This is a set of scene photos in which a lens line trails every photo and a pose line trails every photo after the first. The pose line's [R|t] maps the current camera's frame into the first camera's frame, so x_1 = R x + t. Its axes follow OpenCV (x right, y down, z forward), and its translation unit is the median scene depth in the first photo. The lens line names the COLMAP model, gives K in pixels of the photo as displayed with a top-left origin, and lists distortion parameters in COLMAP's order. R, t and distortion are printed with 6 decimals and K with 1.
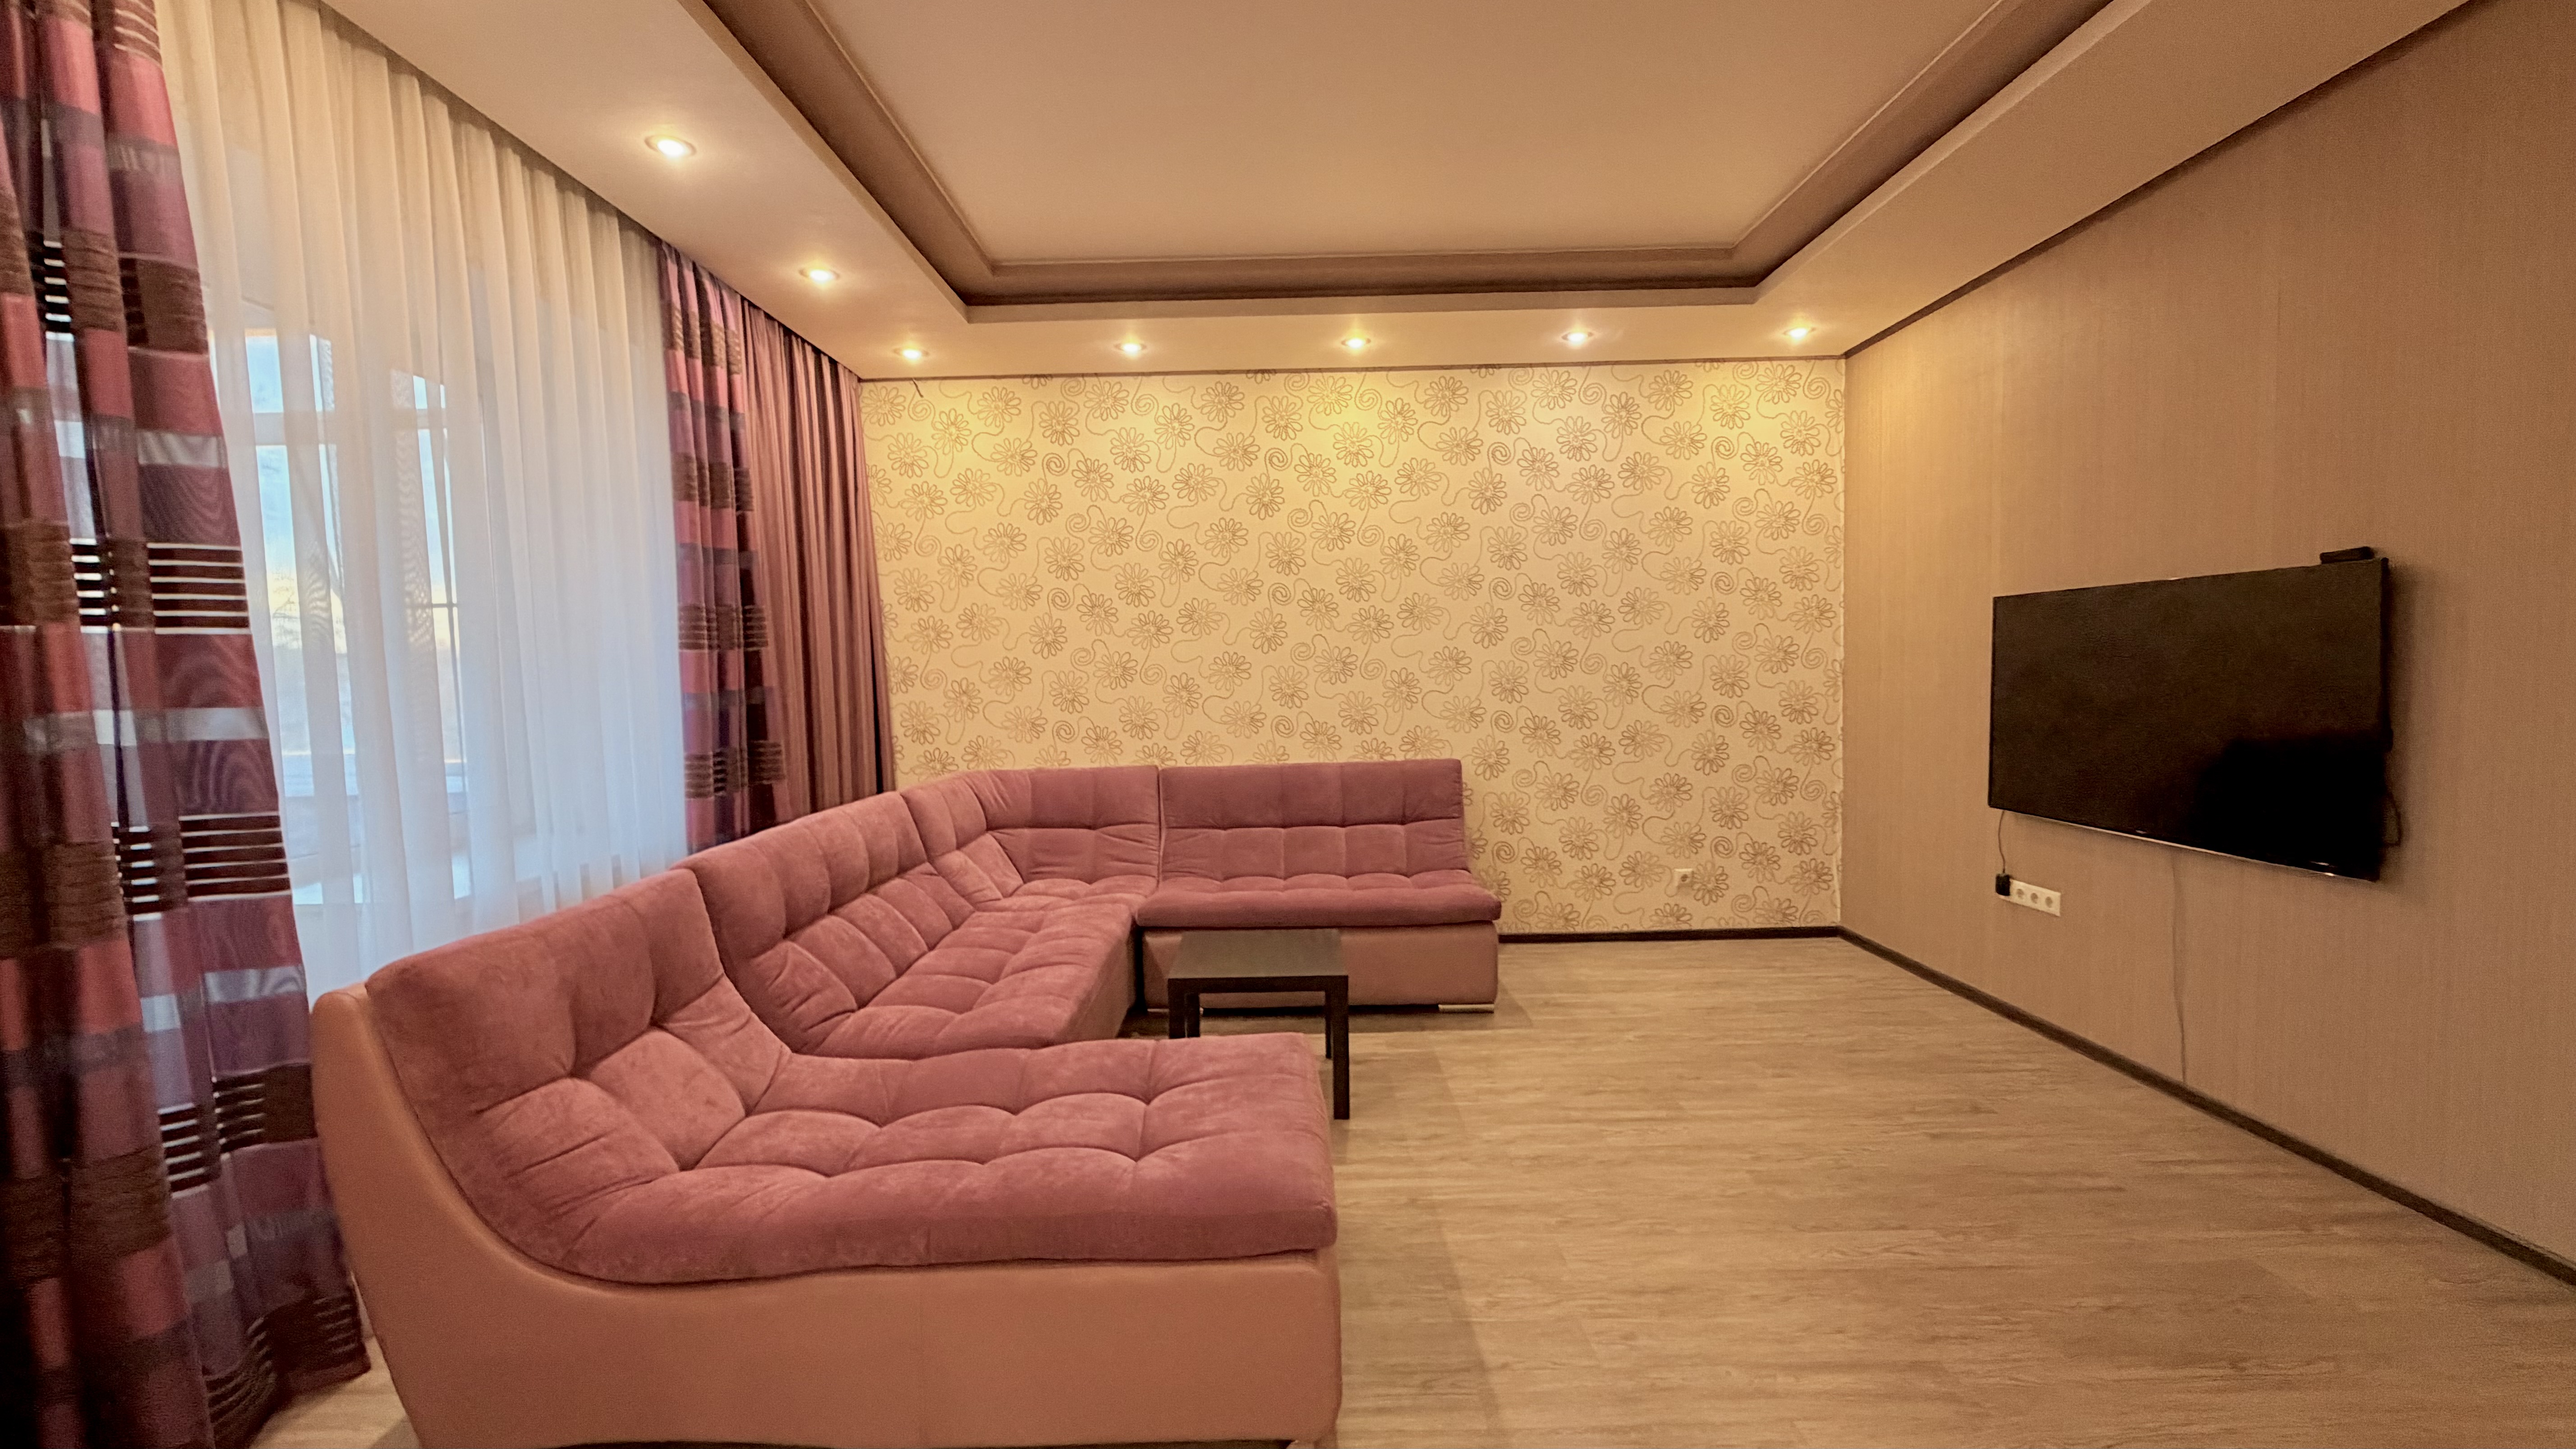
lens RADIAL K [[1028.5, 0, 1281.2], [0, 1028.5, 725.7], [0, 0, 1]] dist [0.000482, 0.000155]
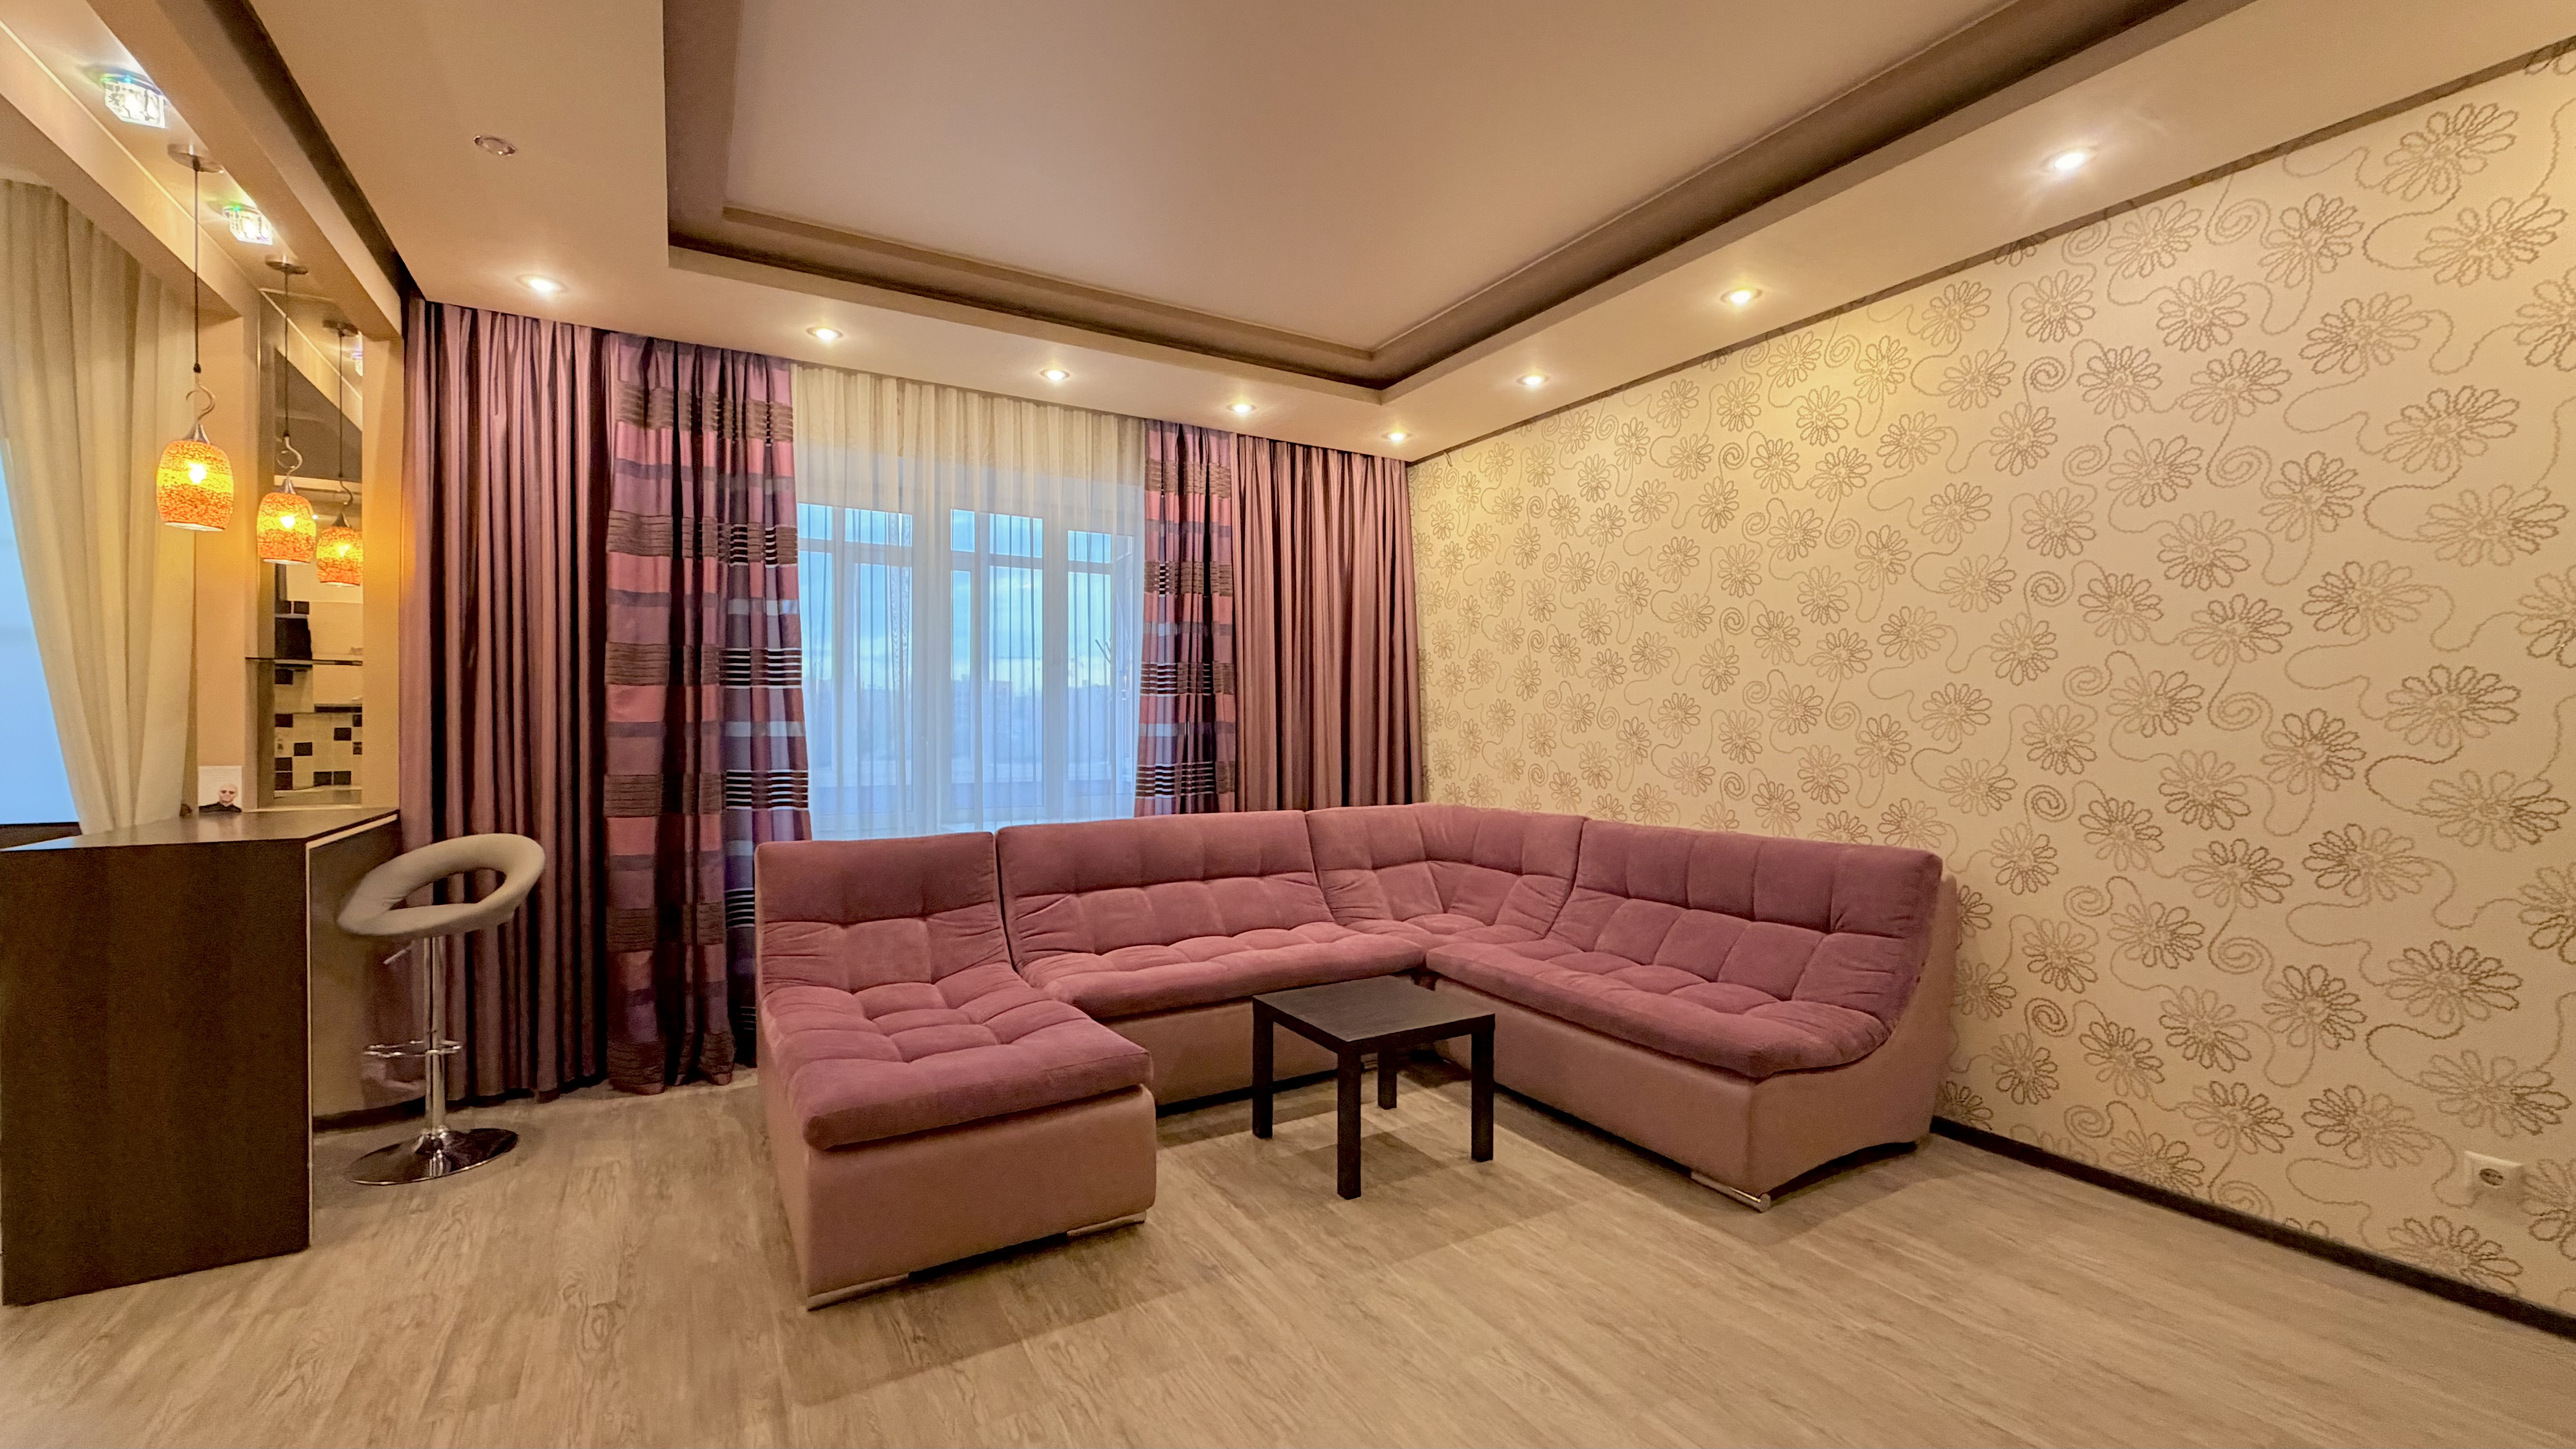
lens RADIAL K [[1031.0, 0, 1283.9], [0, 1031.0, 723.8], [0, 0, 1]] dist [0.000149, 0.000113]
pose [[0.504768, 0.019780, -0.863028, 0.549834], [-0.059319, 0.998169, -0.011817, -0.018236], [0.861214, 0.057159, 0.505018, 0.308792]]
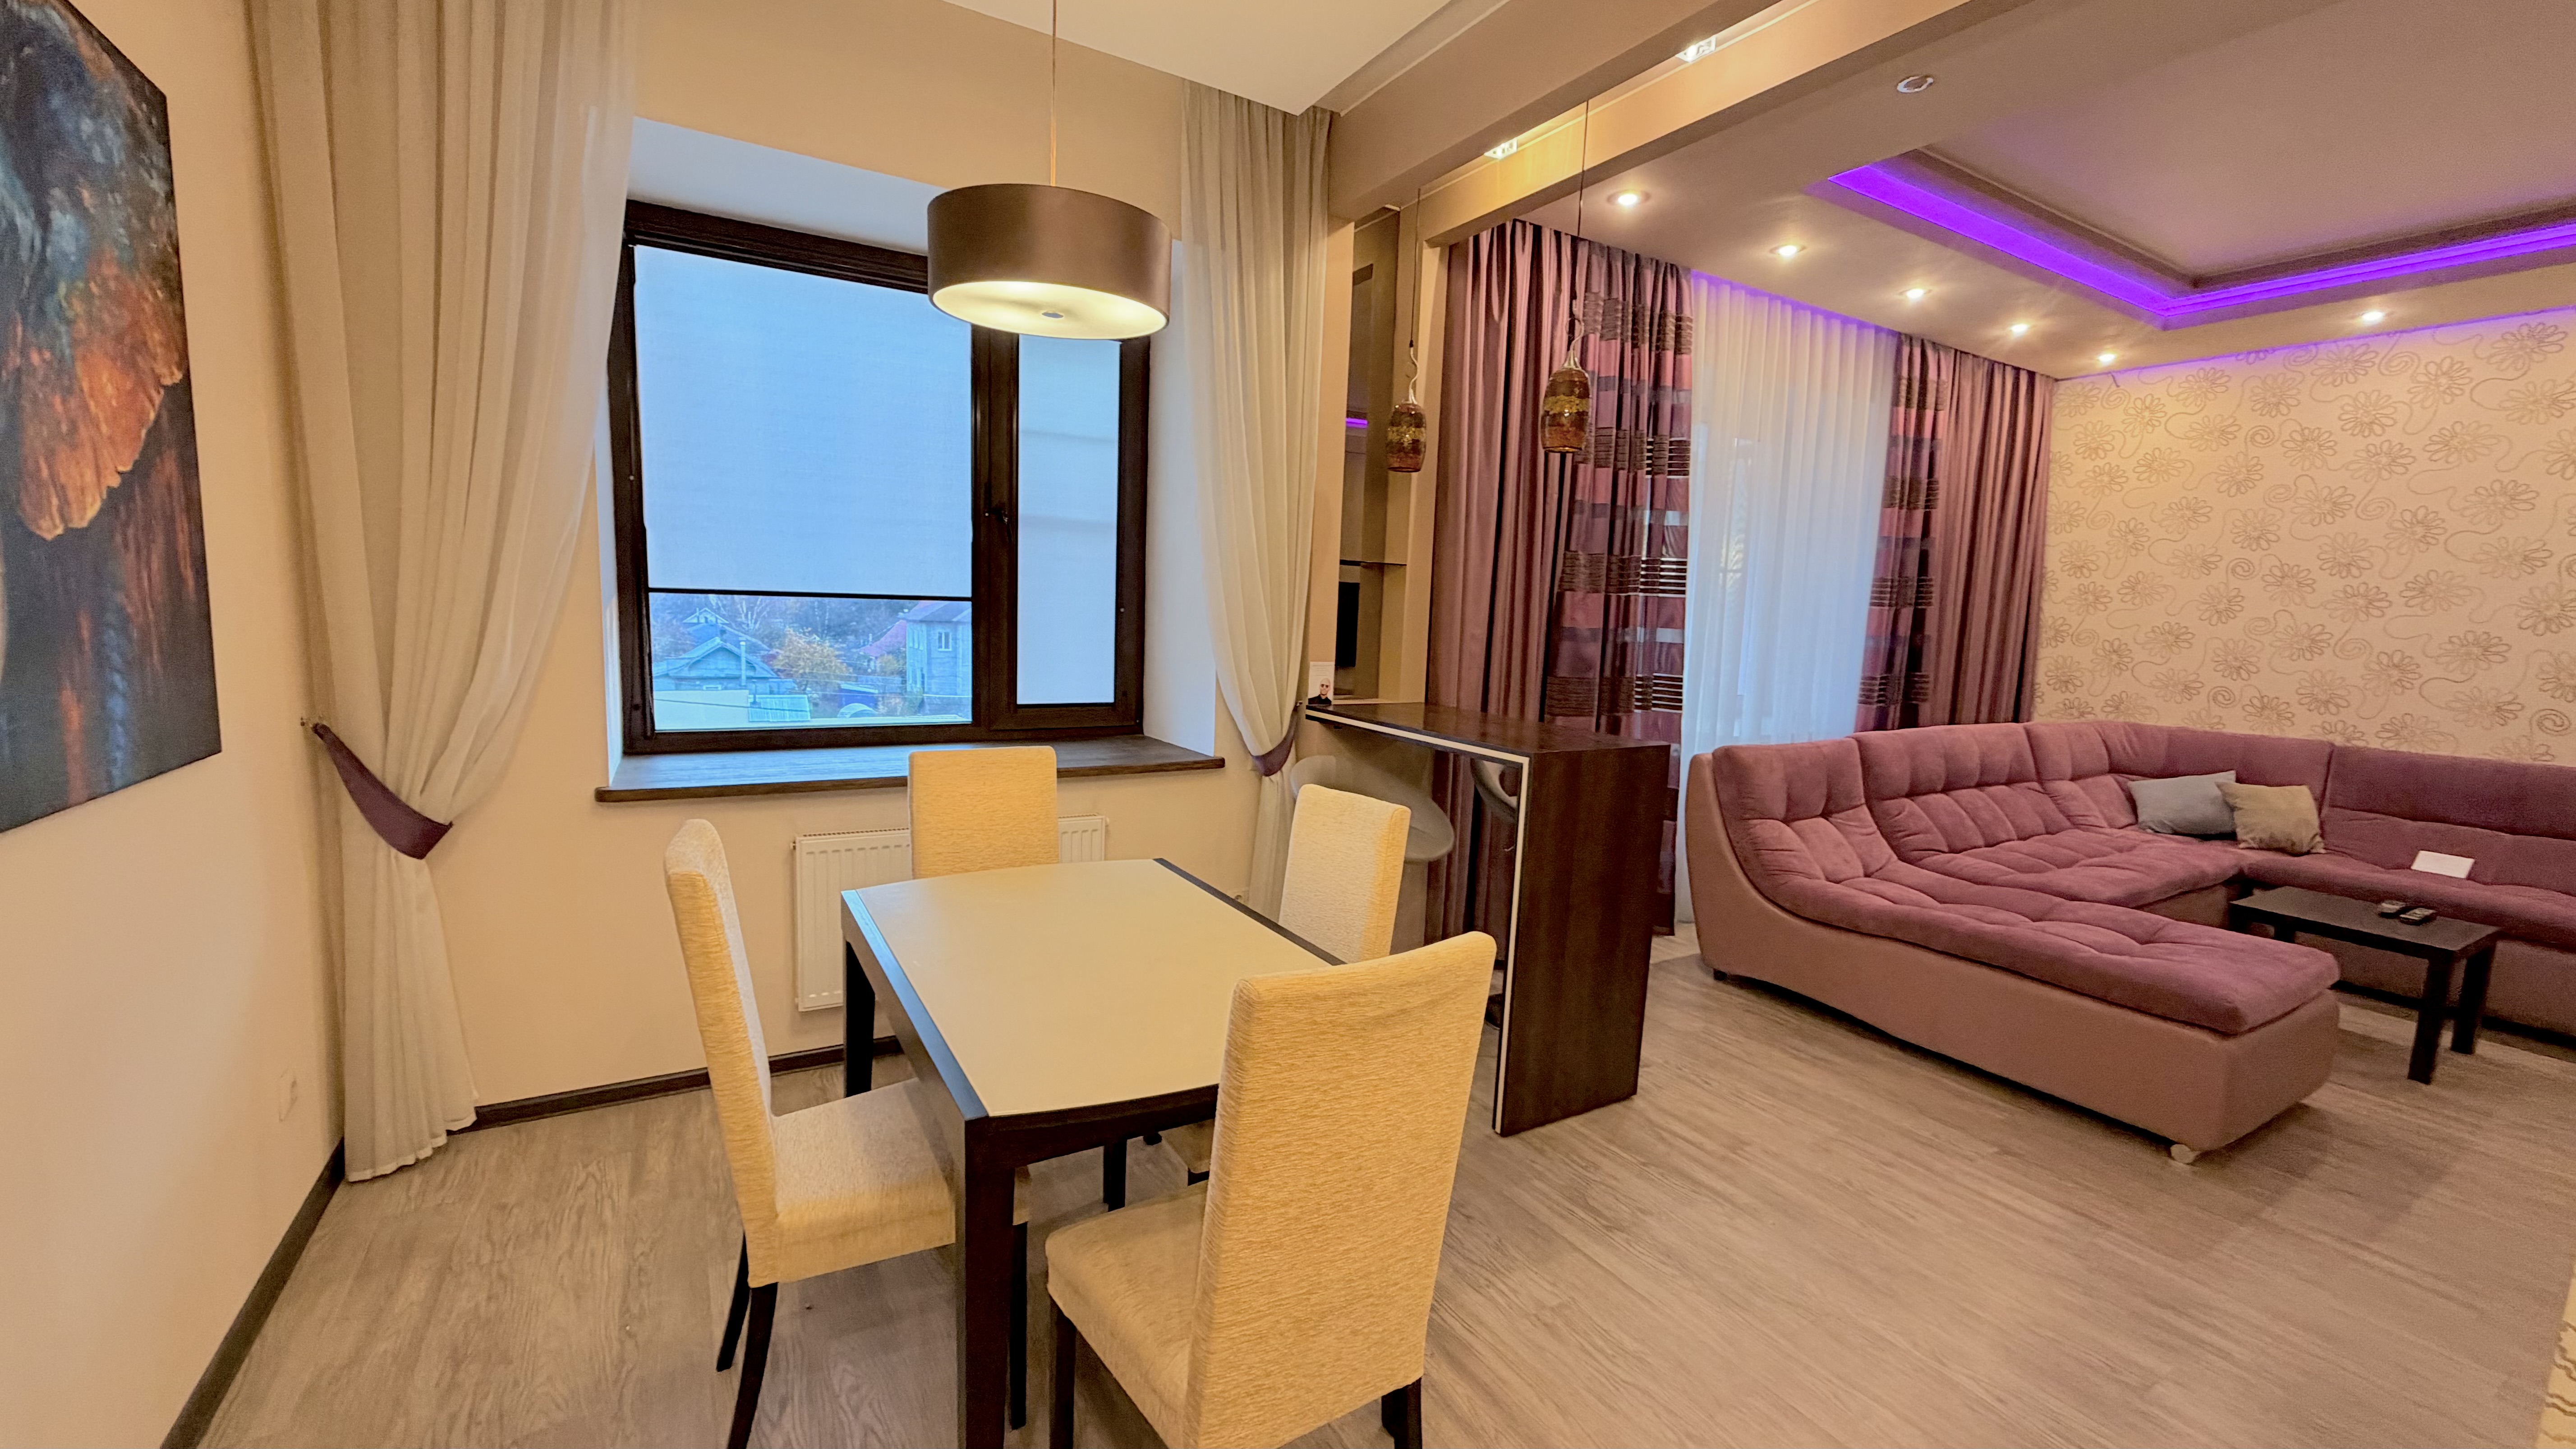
lens RADIAL K [[1028.5, 0, 1281.2], [0, 1028.5, 725.7], [0, 0, 1]] dist [0.000482, 0.000155]
pose [[0.502810, 0.146157, -0.851951, 0.213912], [-0.095839, 0.988951, 0.113098, 0.008549], [0.859067, 0.024783, 0.511262, -0.371844]]
